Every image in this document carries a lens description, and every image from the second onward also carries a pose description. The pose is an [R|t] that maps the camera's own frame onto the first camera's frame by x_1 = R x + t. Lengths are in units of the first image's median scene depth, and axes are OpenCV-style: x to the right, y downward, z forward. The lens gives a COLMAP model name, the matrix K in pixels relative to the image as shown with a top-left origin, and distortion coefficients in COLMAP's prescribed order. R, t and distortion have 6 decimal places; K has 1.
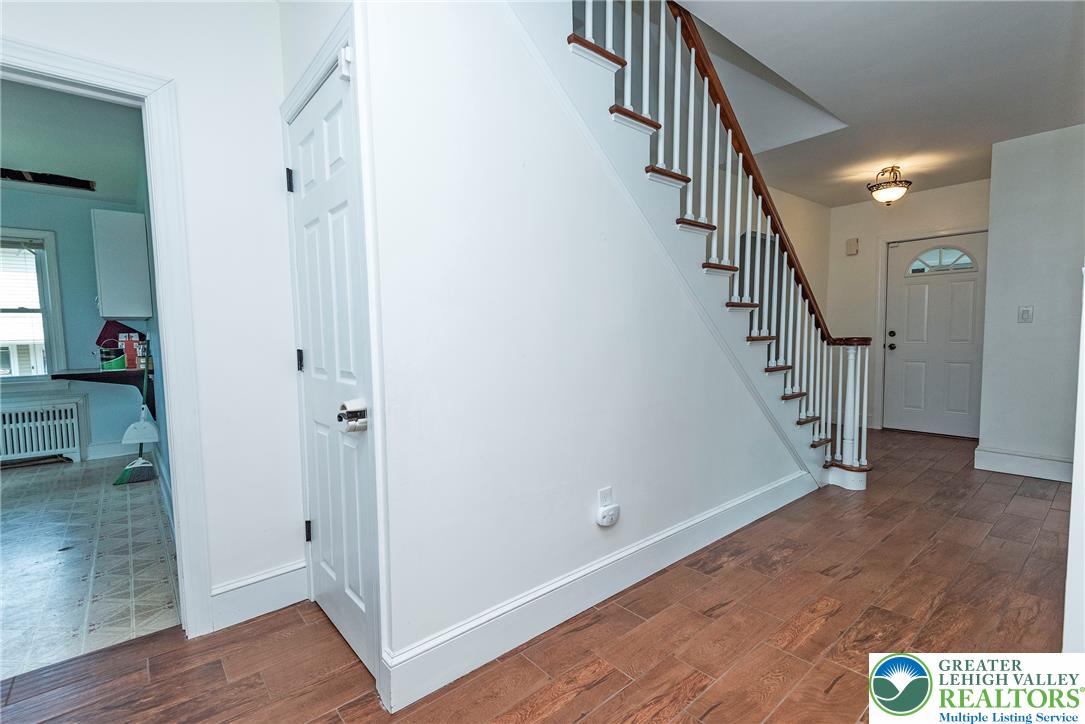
lens RADIAL K [[492.8, 0, 549.1], [0, 492.8, 366.4], [0, 0, 1]] dist [0.029253, -0.016911]
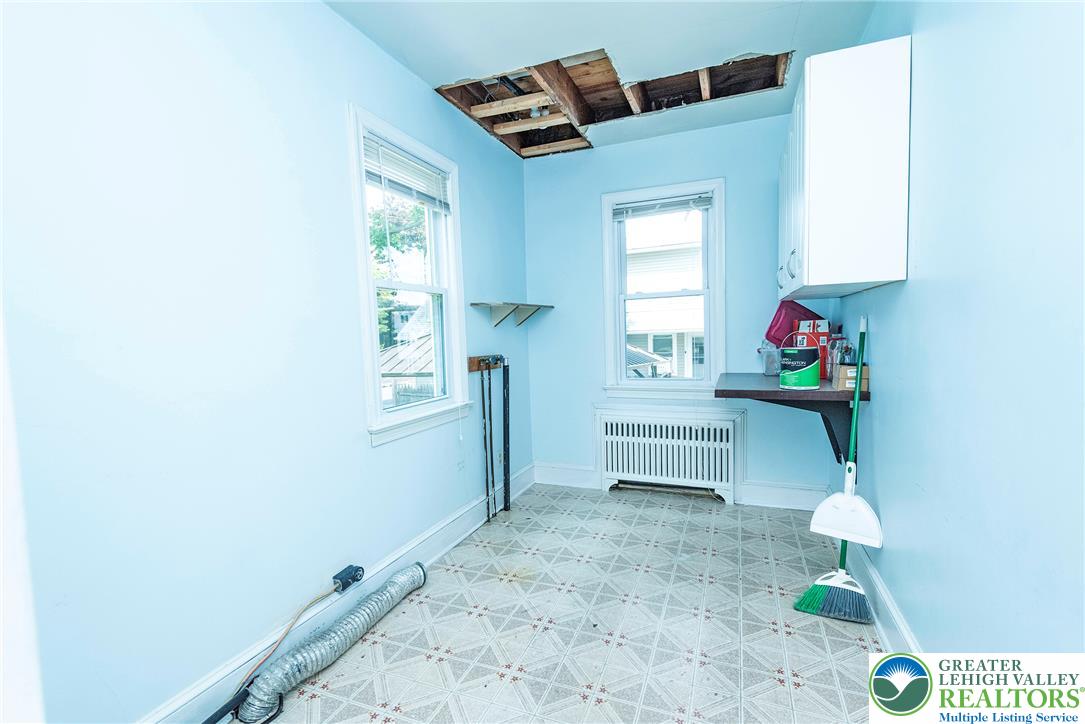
lens RADIAL K [[492.8, 0, 549.1], [0, 492.8, 366.4], [0, 0, 1]] dist [0.029253, -0.016911]
pose [[0.479251, 0.063556, -0.875373, -0.477632], [-0.042507, 0.997885, 0.049179, -0.027726], [0.876648, 0.013640, 0.480939, 0.446156]]
